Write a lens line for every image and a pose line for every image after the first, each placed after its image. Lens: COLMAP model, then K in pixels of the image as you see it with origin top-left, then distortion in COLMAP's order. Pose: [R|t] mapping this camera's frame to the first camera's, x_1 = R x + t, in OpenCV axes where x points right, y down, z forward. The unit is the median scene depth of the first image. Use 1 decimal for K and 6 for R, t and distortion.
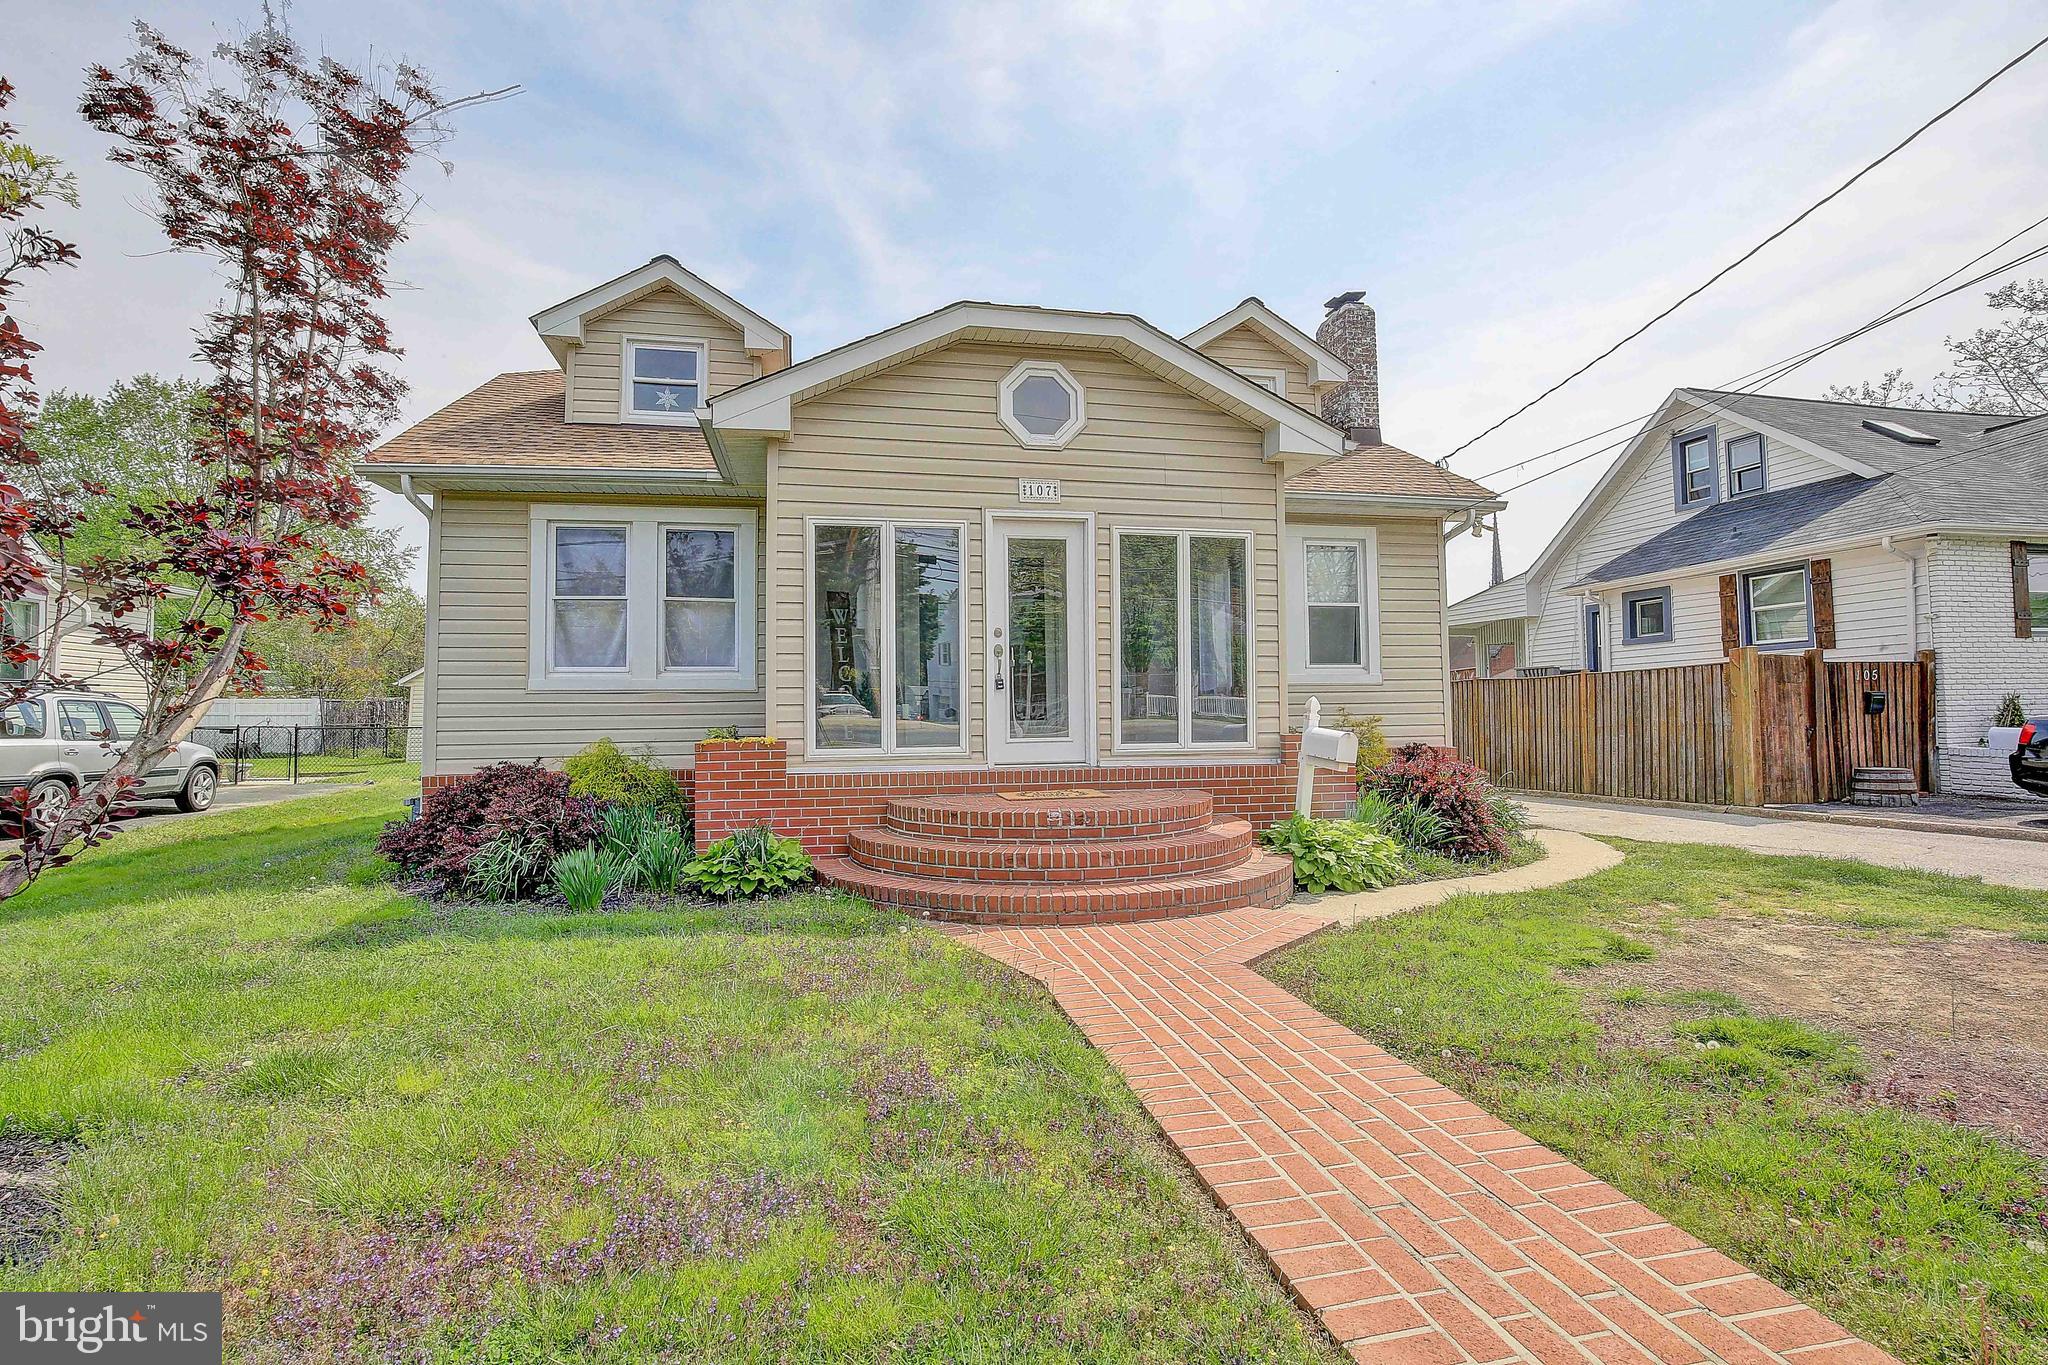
lens RADIAL K [[940.4, 0, 1014.3], [0, 940.4, 673.1], [0, 0, 1]] dist [-0.040632, 0.007055]
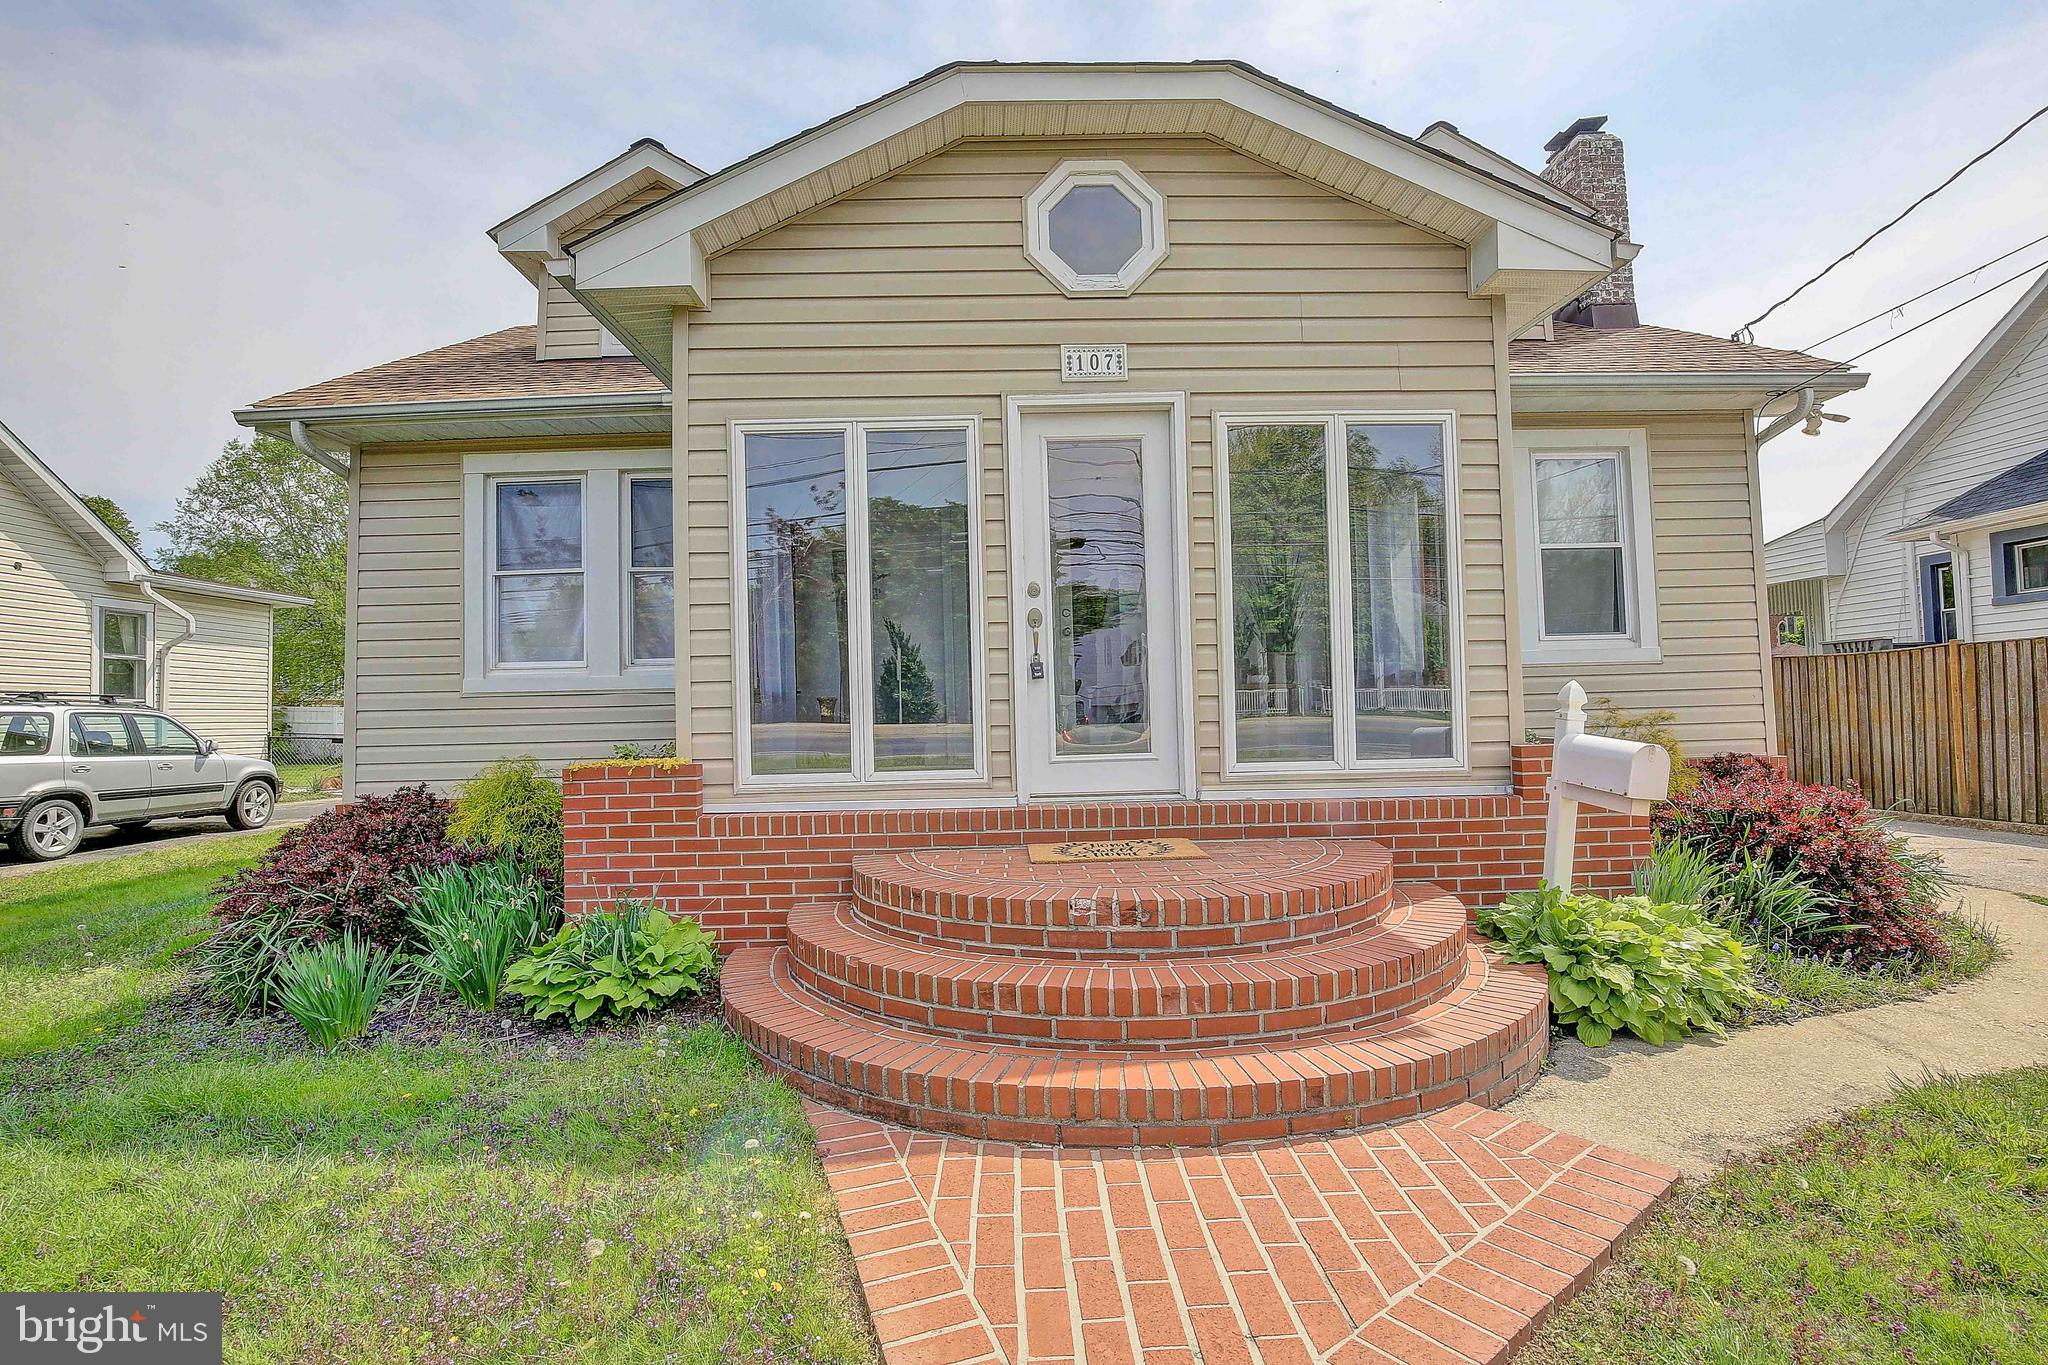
lens RADIAL K [[940.4, 0, 1014.3], [0, 940.4, 673.1], [0, 0, 1]] dist [-0.040632, 0.007055]
pose [[0.982356, -0.020783, -0.185862, 0.085298], [0.021280, 0.999773, 0.000678, 0.012464], [0.185806, -0.004621, 0.982576, 0.365130]]
